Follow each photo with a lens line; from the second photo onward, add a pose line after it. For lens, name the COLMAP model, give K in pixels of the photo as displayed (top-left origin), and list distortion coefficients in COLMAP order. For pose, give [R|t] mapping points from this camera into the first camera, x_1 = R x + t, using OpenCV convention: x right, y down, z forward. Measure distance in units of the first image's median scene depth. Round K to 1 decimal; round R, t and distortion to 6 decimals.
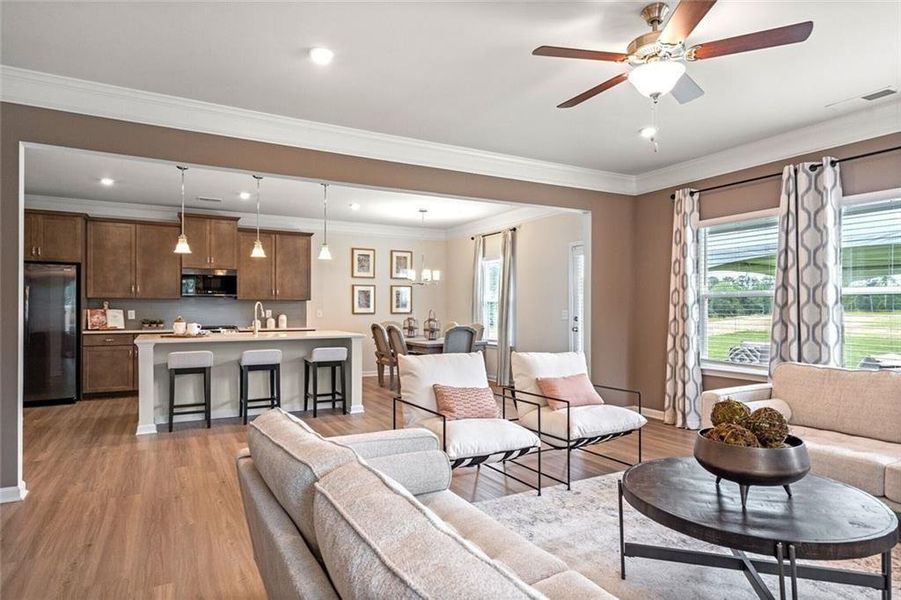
lens RADIAL K [[521.5, 0, 446.9], [0, 521.5, 310.8], [0, 0, 1]] dist [0.018564, -0.002482]
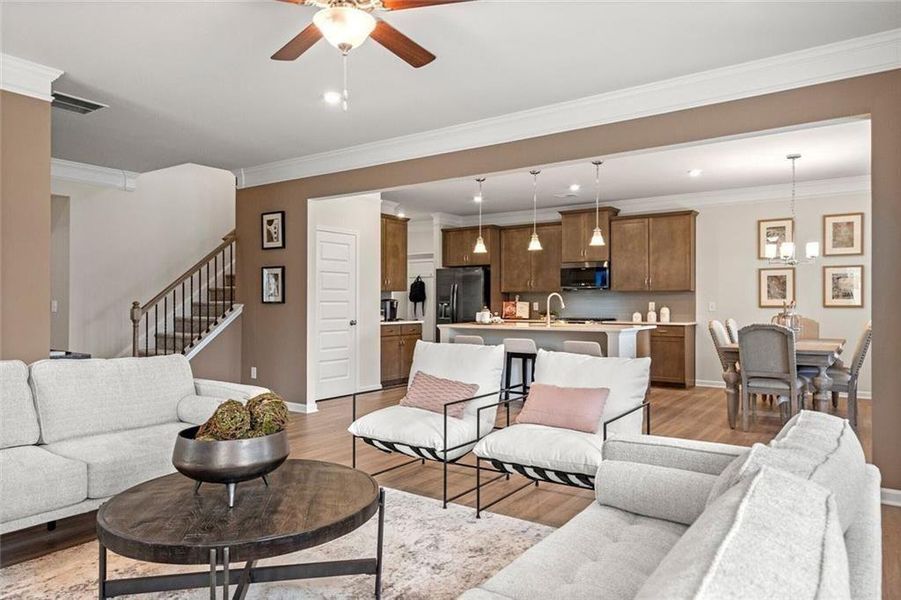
lens RADIAL K [[598.2, 0, 449.7], [0, 598.2, 305.4], [0, 0, 1]] dist [0.010514, 0.001879]
pose [[0.441137, 0.001545, -0.897438, 0.482170], [-0.003818, 0.999993, -0.000155, 0.006147], [0.897432, 0.003495, 0.441140, 0.253409]]
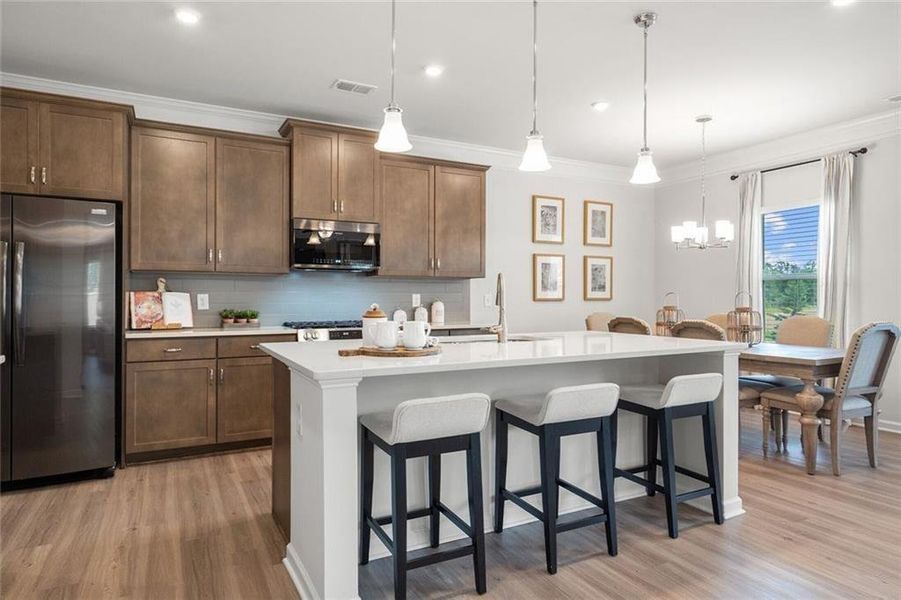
lens RADIAL K [[542.3, 0, 451.1], [0, 542.3, 298.5], [0, 0, 1]] dist [0.004411, 0.001875]
pose [[0.999949, -0.001550, -0.009937, -0.326569], [0.001533, 0.999997, -0.001714, 0.005164], [0.009939, 0.001699, 0.999949, 0.417086]]
